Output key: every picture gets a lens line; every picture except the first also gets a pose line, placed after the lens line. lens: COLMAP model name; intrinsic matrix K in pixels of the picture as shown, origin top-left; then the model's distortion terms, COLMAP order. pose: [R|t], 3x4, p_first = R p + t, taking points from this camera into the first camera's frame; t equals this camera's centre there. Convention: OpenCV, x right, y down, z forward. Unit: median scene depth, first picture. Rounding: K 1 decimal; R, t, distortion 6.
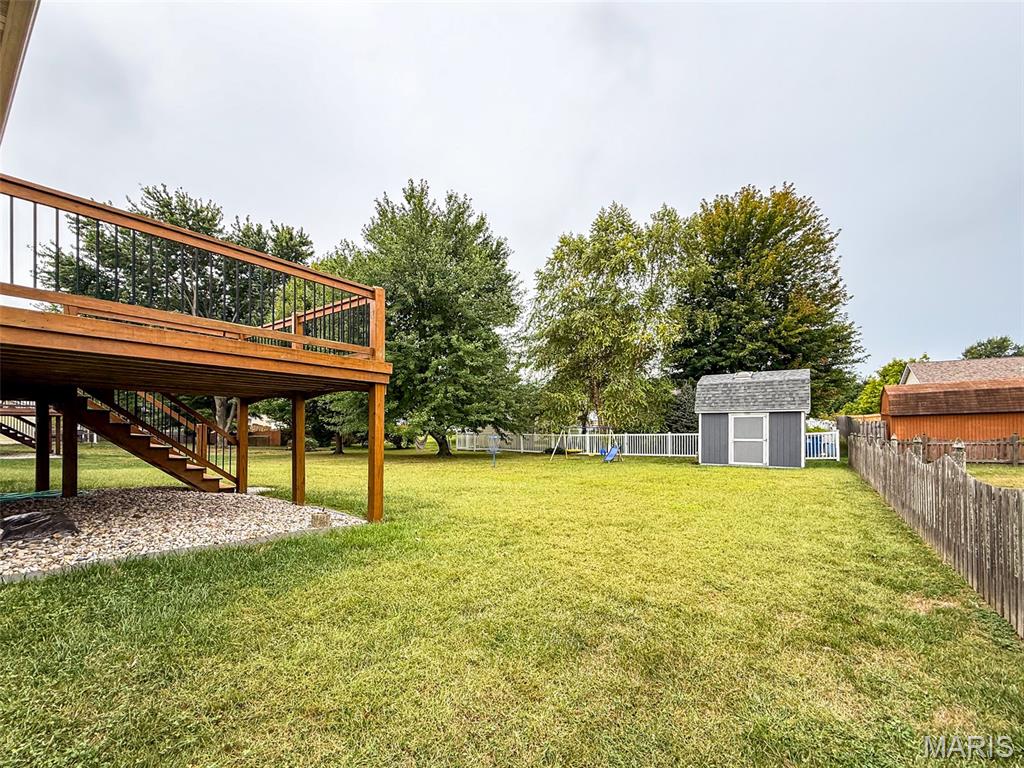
lens RADIAL K [[454.6, 0, 513.9], [0, 454.6, 435.5], [0, 0, 1]] dist [-0.000028, -0.000277]
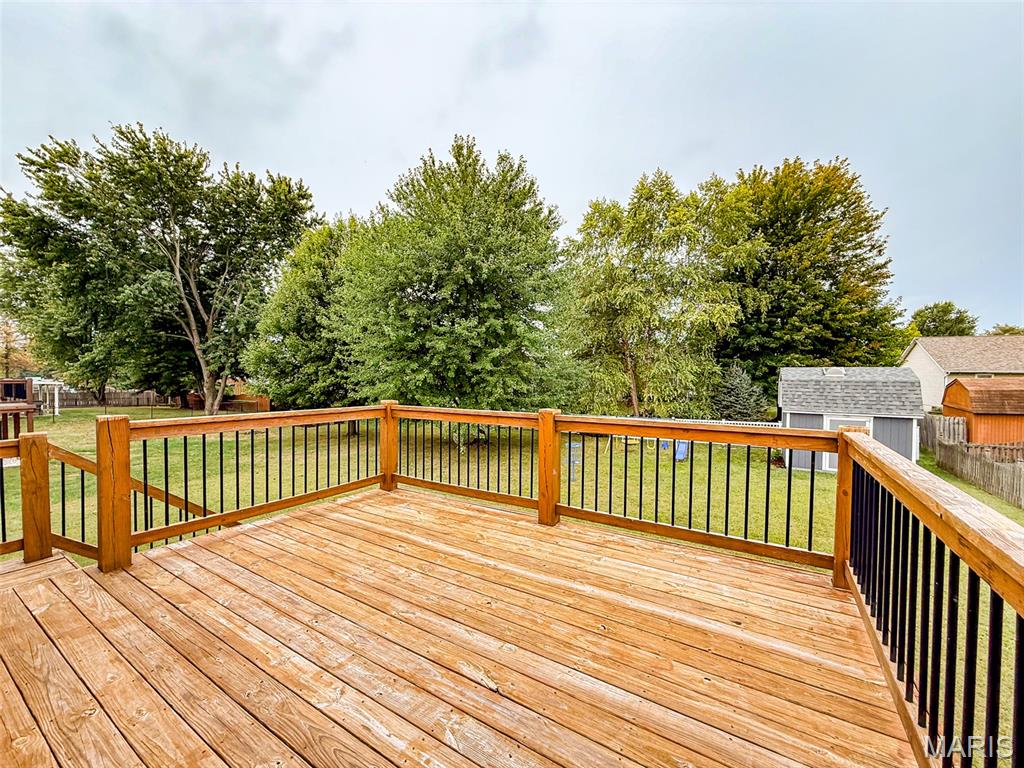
lens RADIAL K [[421.4, 0, 503.2], [0, 421.4, 382.3], [0, 0, 1]] dist [-0.001705, -0.000178]
pose [[0.996347, 0.000886, 0.085392, -0.161554], [-0.003062, 0.999674, 0.025359, -0.089215], [-0.085341, -0.025528, 0.996025, 0.143648]]
